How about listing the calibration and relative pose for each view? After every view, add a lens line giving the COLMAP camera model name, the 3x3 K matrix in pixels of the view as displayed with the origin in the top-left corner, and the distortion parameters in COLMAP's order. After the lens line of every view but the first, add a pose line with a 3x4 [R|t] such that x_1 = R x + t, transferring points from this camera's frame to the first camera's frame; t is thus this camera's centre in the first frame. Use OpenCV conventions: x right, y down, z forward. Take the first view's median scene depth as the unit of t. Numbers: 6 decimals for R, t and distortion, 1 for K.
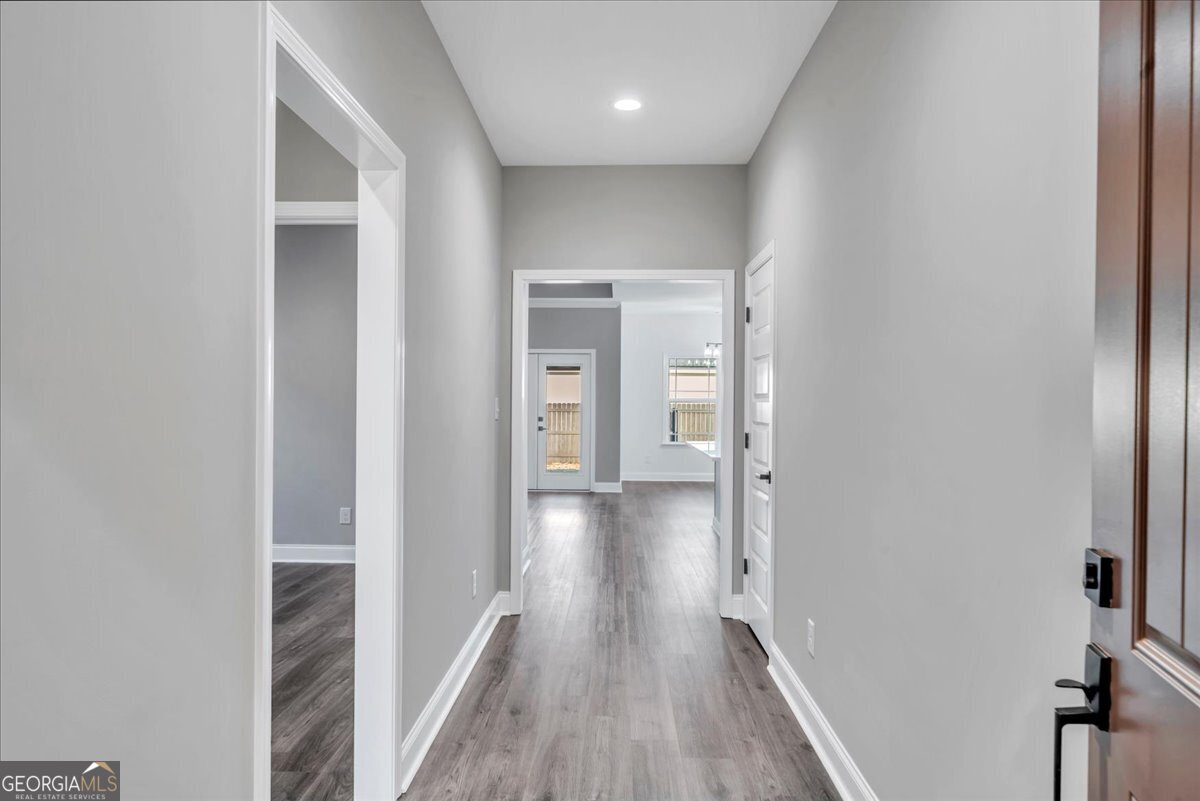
lens RADIAL K [[788.7, 0, 581.6], [0, 788.7, 405.5], [0, 0, 1]] dist [-0.000909, 0.000164]
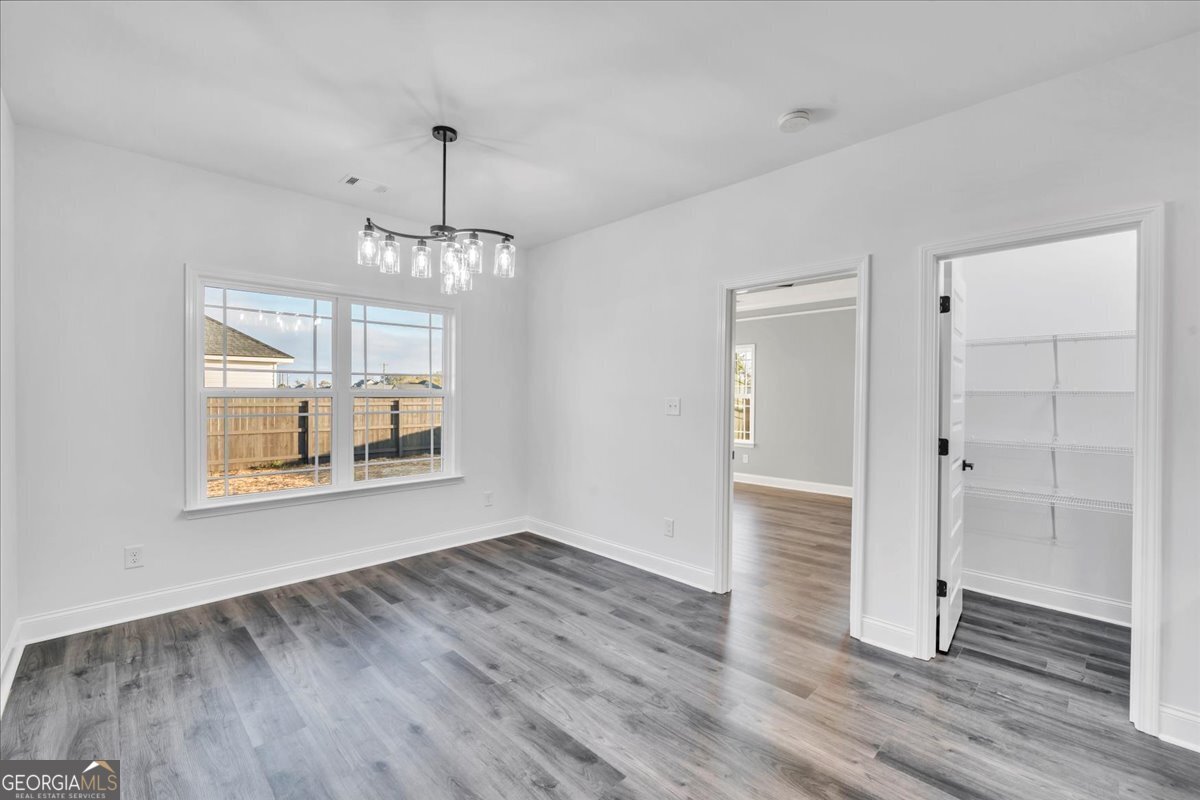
lens RADIAL K [[506.0, 0, 594.3], [0, 506.0, 400.3], [0, 0, 1]] dist [-0.001021, 0.000271]
pose [[0.684401, -0.010852, 0.729025, 0.070154], [0.001400, 0.999907, 0.013569, -0.006821], [-0.729105, -0.008266, 0.684352, 0.797213]]
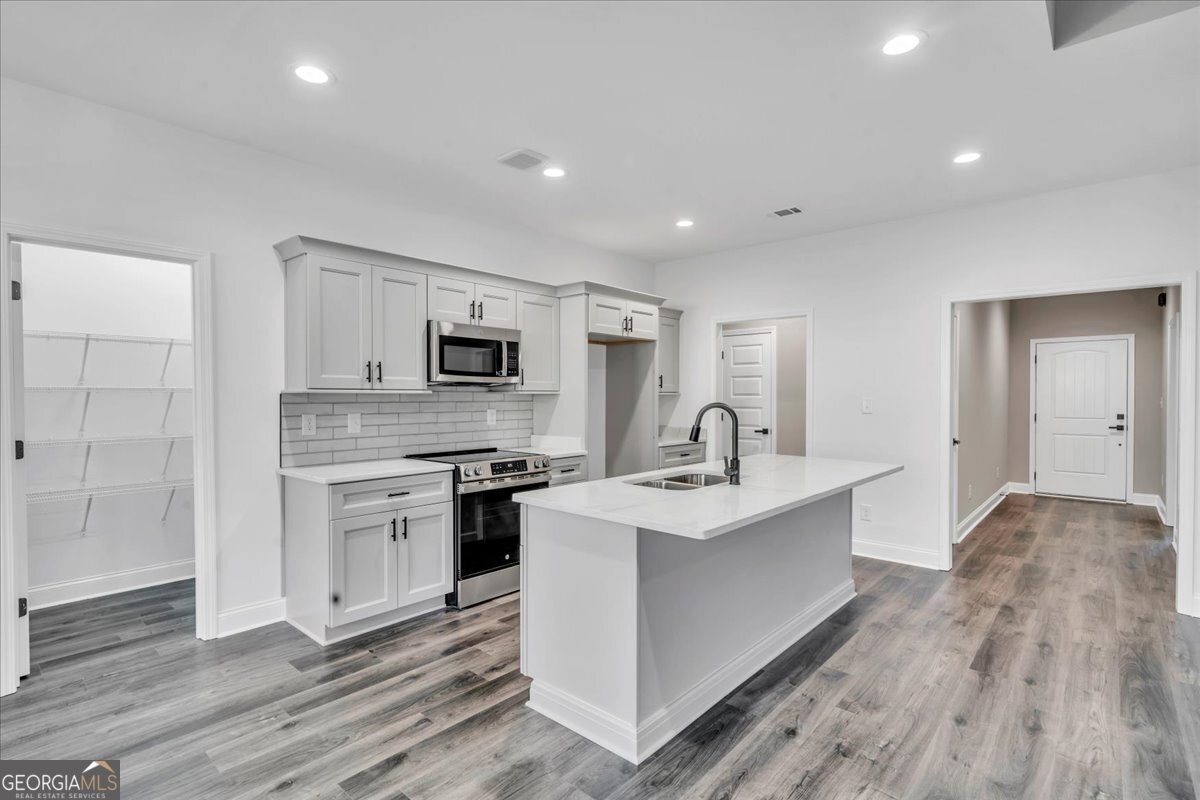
lens RADIAL K [[577.7, 0, 594.1], [0, 577.7, 396.2], [0, 0, 1]] dist [0.001321, 0.000469]
pose [[-0.776146, -0.010116, 0.630472, 0.016519], [-0.003274, 0.999922, 0.012014, -0.007717], [-0.630544, 0.007261, -0.776119, 0.872362]]
